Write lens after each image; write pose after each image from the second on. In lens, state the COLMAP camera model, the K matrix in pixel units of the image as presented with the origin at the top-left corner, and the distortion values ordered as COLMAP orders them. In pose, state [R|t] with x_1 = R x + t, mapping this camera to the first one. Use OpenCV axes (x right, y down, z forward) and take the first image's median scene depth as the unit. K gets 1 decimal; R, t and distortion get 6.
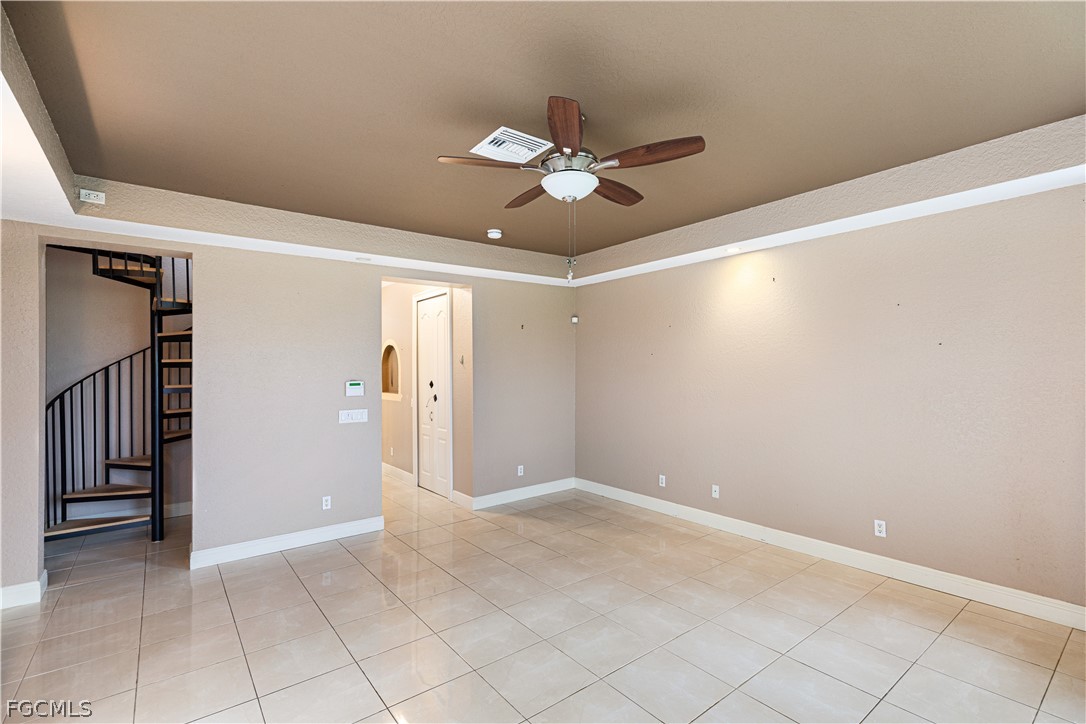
lens RADIAL K [[497.4, 0, 546.6], [0, 497.4, 372.0], [0, 0, 1]] dist [-0.002584, 0.000053]
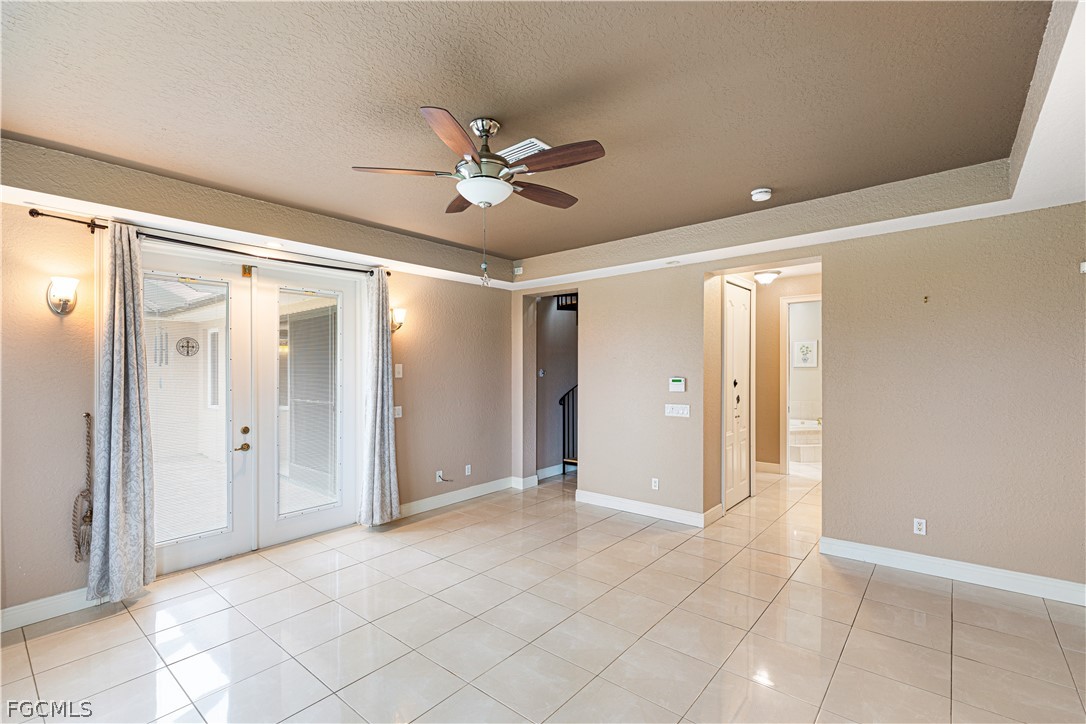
lens RADIAL K [[497.4, 0, 551.0], [0, 497.4, 362.7], [0, 0, 1]] dist [-0.002584, 0.000053]
pose [[0.200534, 0.000685, -0.979687, 0.611157], [-0.001027, 0.999999, 0.000489, -0.014023], [0.979686, 0.000908, 0.200534, 0.527408]]
